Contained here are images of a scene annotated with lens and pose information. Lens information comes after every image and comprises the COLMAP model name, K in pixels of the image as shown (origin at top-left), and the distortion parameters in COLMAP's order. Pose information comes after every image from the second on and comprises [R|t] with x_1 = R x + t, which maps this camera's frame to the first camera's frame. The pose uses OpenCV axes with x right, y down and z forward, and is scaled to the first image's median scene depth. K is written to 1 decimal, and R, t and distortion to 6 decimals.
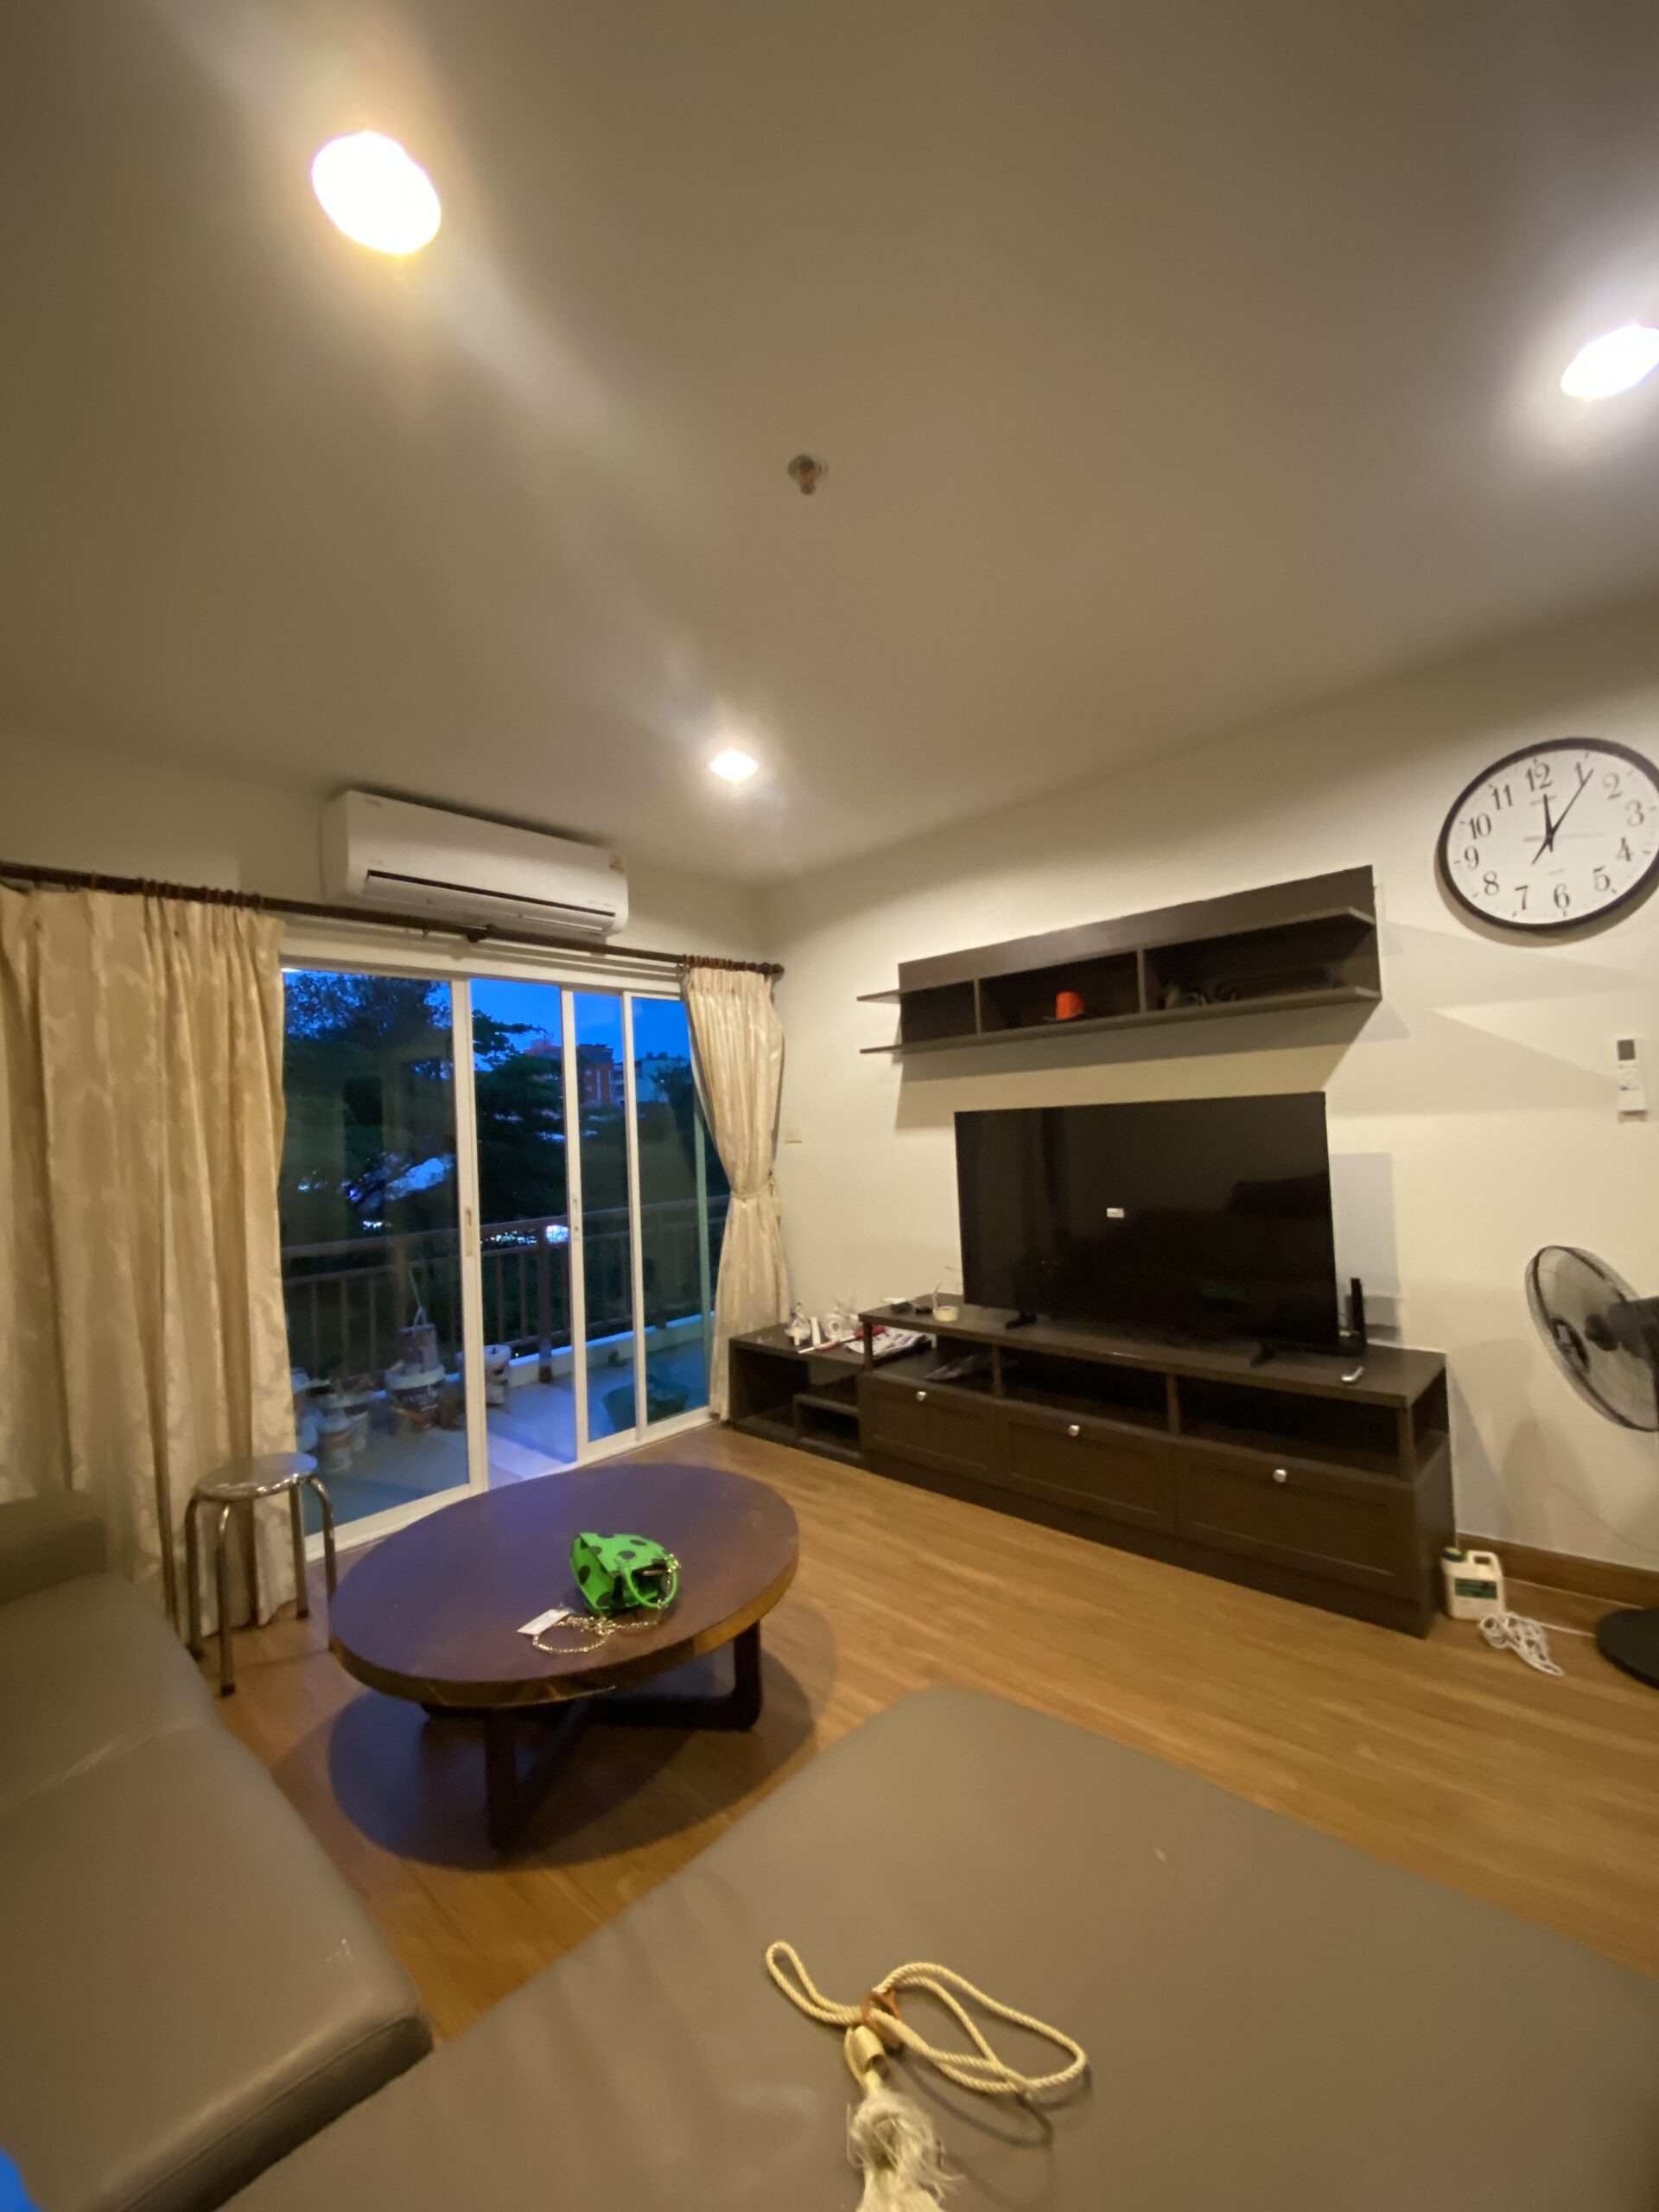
lens RADIAL K [[886.4, 0, 827.0], [0, 886.4, 1105.4], [0, 0, 1]] dist [0.041587, -0.033046]
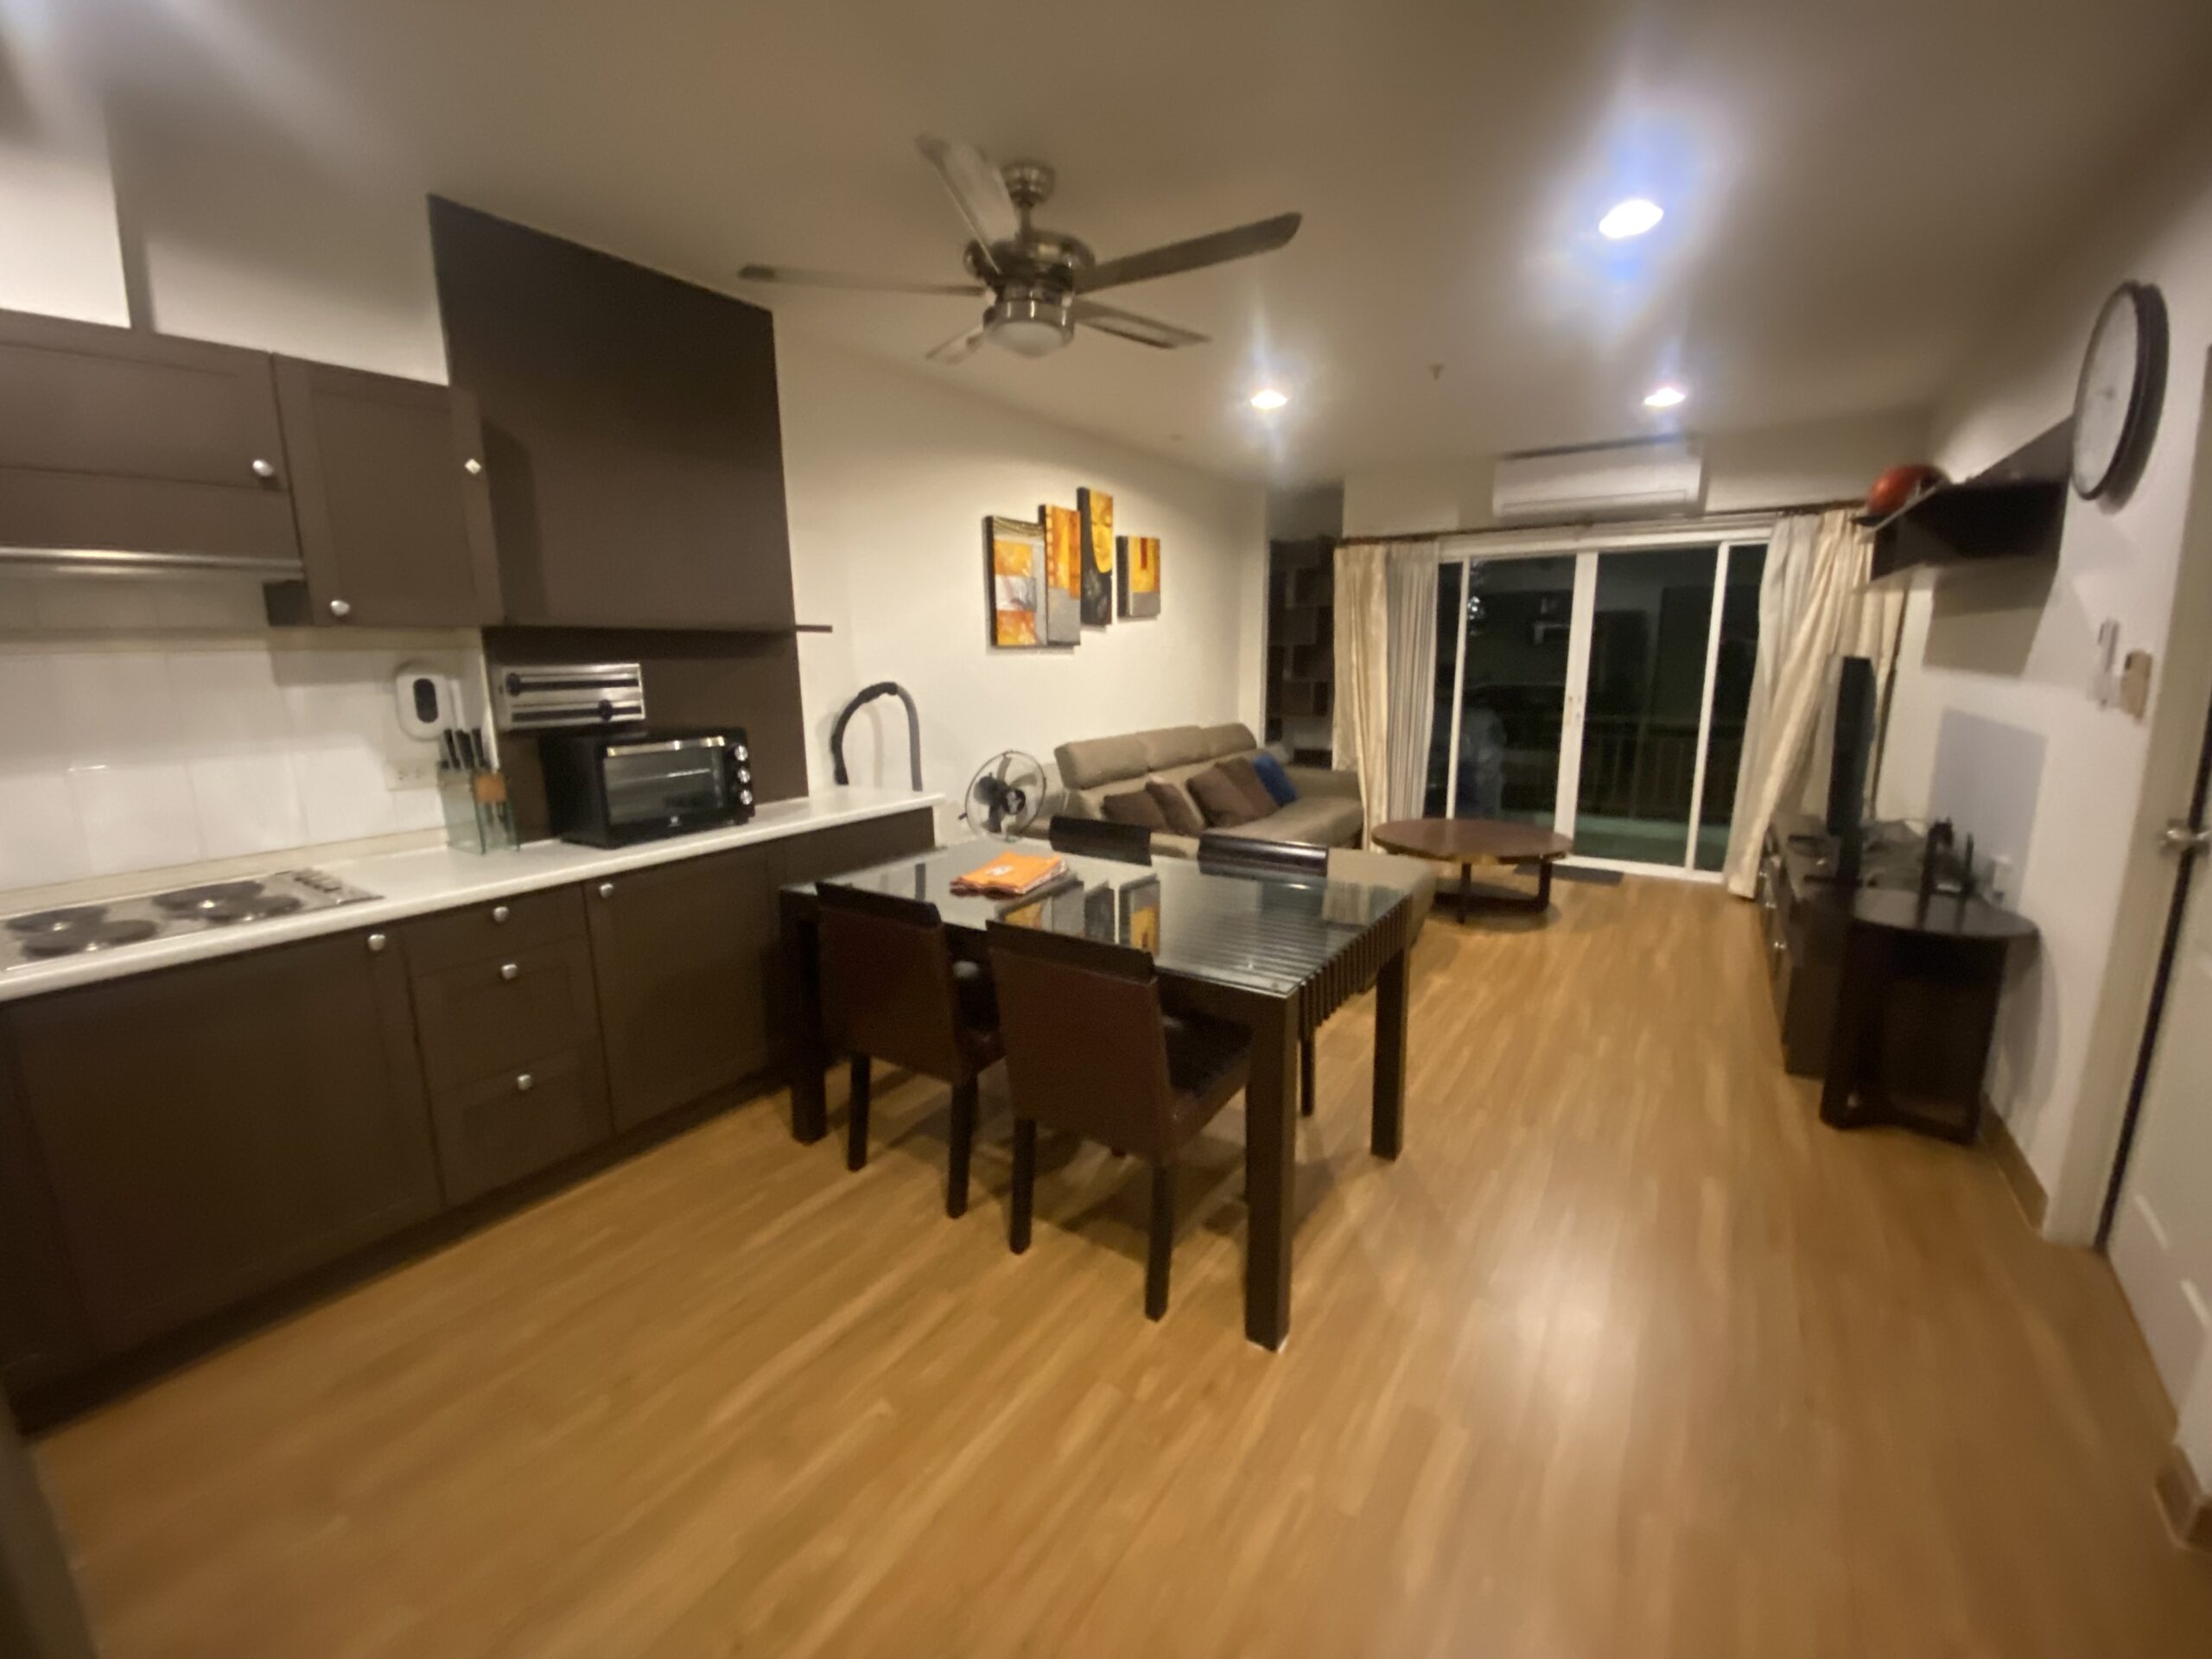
lens RADIAL K [[886.4, 0, 1100.7], [0, 886.4, 830.7], [0, 0, 1]] dist [0.041587, -0.033046]
pose [[0.156093, 0.241000, -0.957890, 1.320713], [0.028775, 0.968256, 0.248297, -0.095497], [0.987323, -0.066320, 0.144203, -0.145749]]
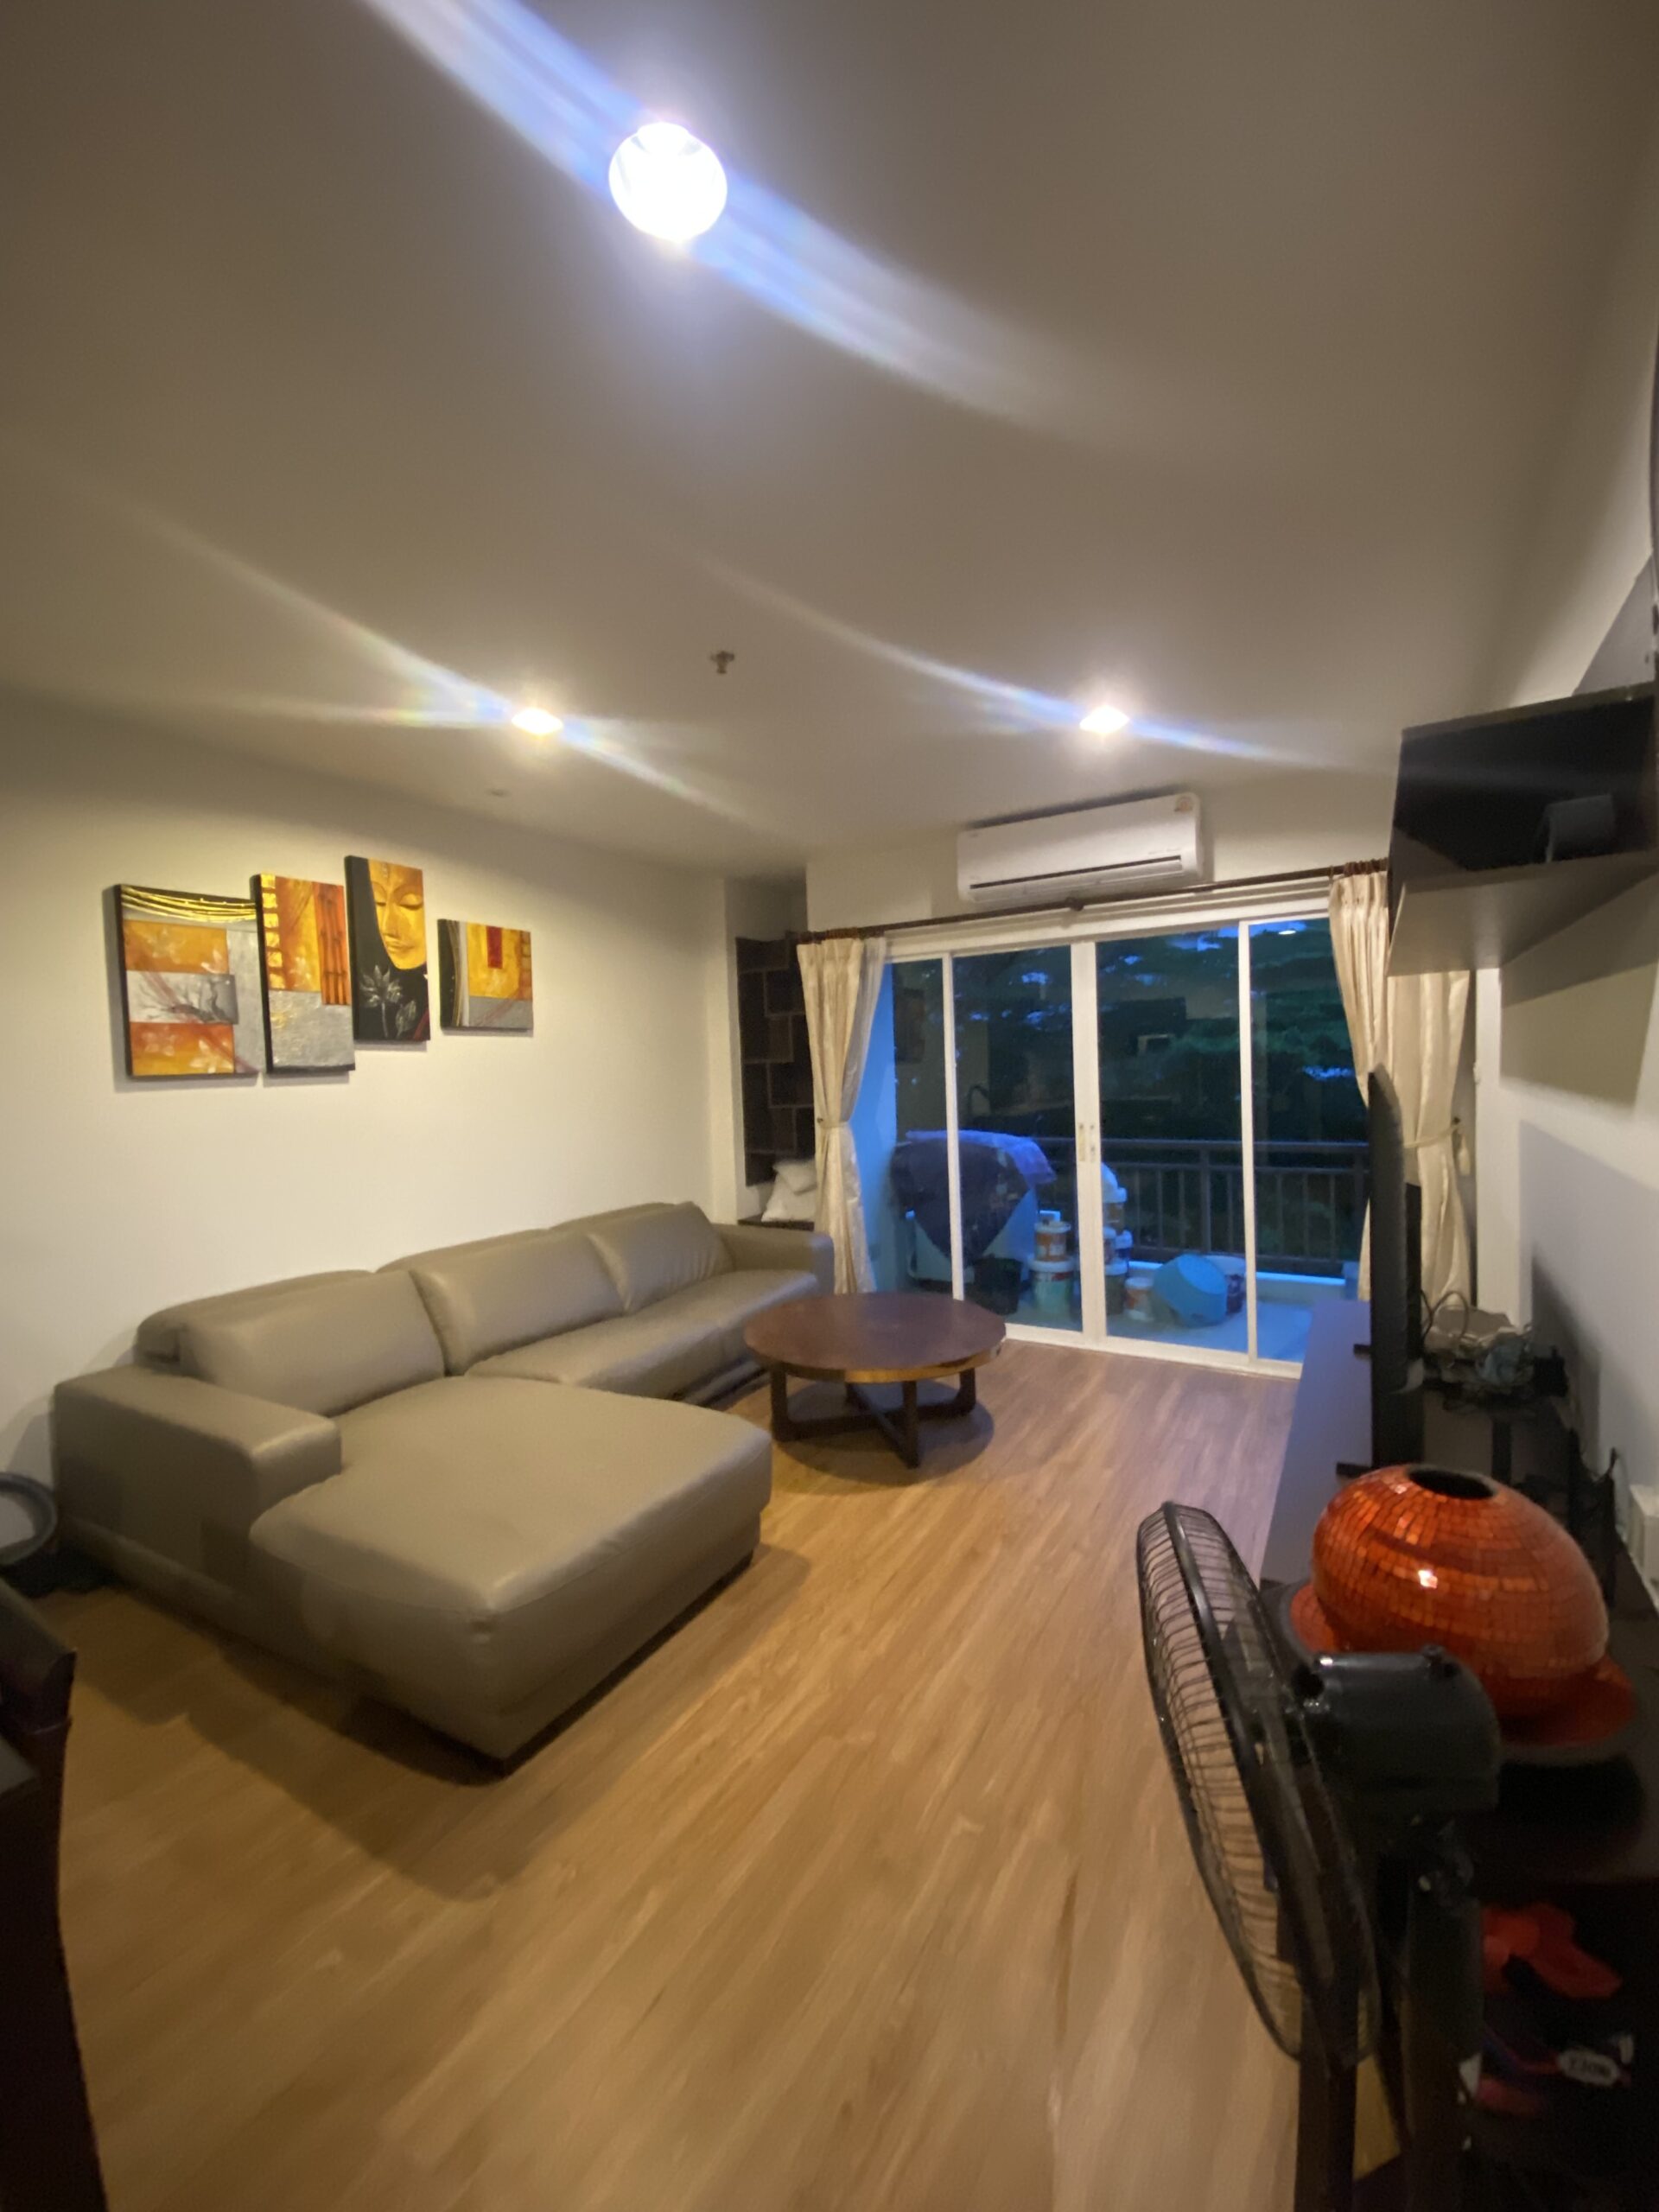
lens RADIAL K [[886.4, 0, 827.0], [0, 886.4, 1105.4], [0, 0, 1]] dist [0.041587, -0.033046]
pose [[0.198207, 0.085423, -0.976431, 0.889612], [0.046066, 0.994282, 0.096336, -0.057978], [0.979077, -0.064074, 0.193139, 0.471952]]
